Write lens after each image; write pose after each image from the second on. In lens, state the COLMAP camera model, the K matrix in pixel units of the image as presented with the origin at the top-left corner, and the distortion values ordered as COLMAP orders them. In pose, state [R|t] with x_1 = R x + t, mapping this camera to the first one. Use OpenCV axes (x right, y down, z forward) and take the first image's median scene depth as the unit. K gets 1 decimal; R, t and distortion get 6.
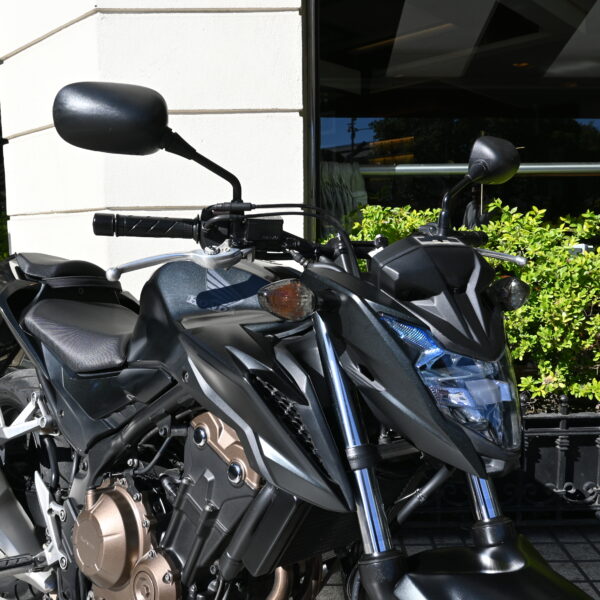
lens RADIAL K [[608.5, 0, 298.4], [0, 608.5, 301.8], [0, 0, 1]] dist [0.000679, 0.000000]
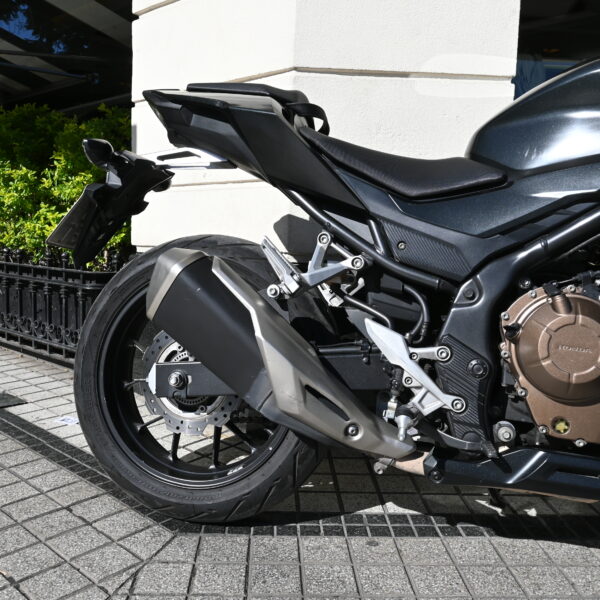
lens RADIAL K [[608.5, 0, 302.5], [0, 608.5, 302.2], [0, 0, 1]] dist [0.000679, 0.000000]
pose [[0.998407, 0.037800, 0.041891, -0.349625], [-0.037815, 0.999285, -0.000414, 0.192090], [-0.041876, -0.001171, 0.999122, 0.139122]]
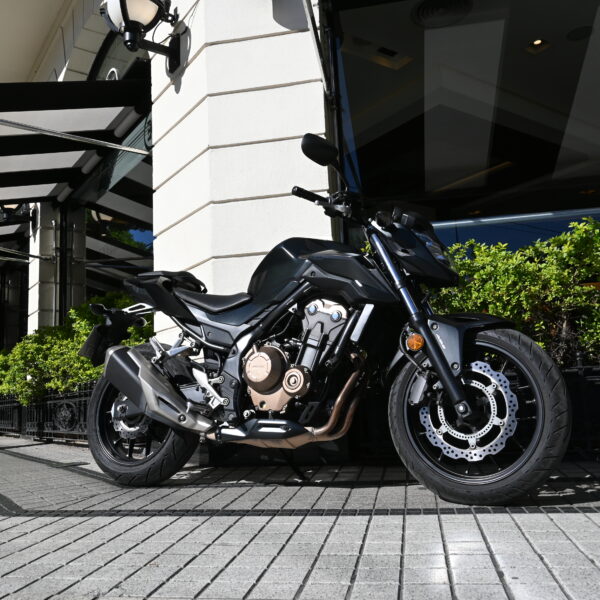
lens RADIAL K [[608.5, 0, 297.3], [0, 608.5, 301.1], [0, 0, 1]] dist [0.000679, 0.000000]
pose [[0.979559, -0.064726, -0.190458, 0.224671], [0.013742, 0.966137, -0.257663, 0.408925], [0.200686, 0.249779, 0.947278, -0.501506]]
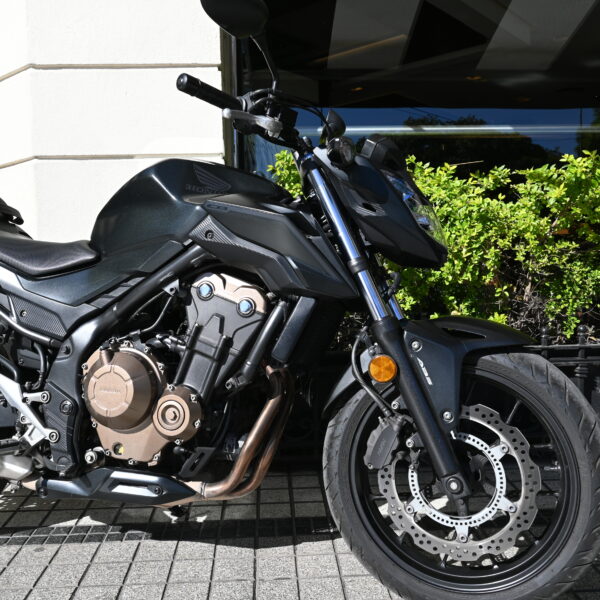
lens RADIAL K [[608.5, 0, 298.9], [0, 608.5, 302.2], [0, 0, 1]] dist [0.000679, 0.000000]
pose [[0.999210, -0.011147, 0.038149, 0.103416], [0.012550, 0.999247, -0.036714, 0.149357], [-0.037711, 0.037164, 0.998597, -0.058398]]
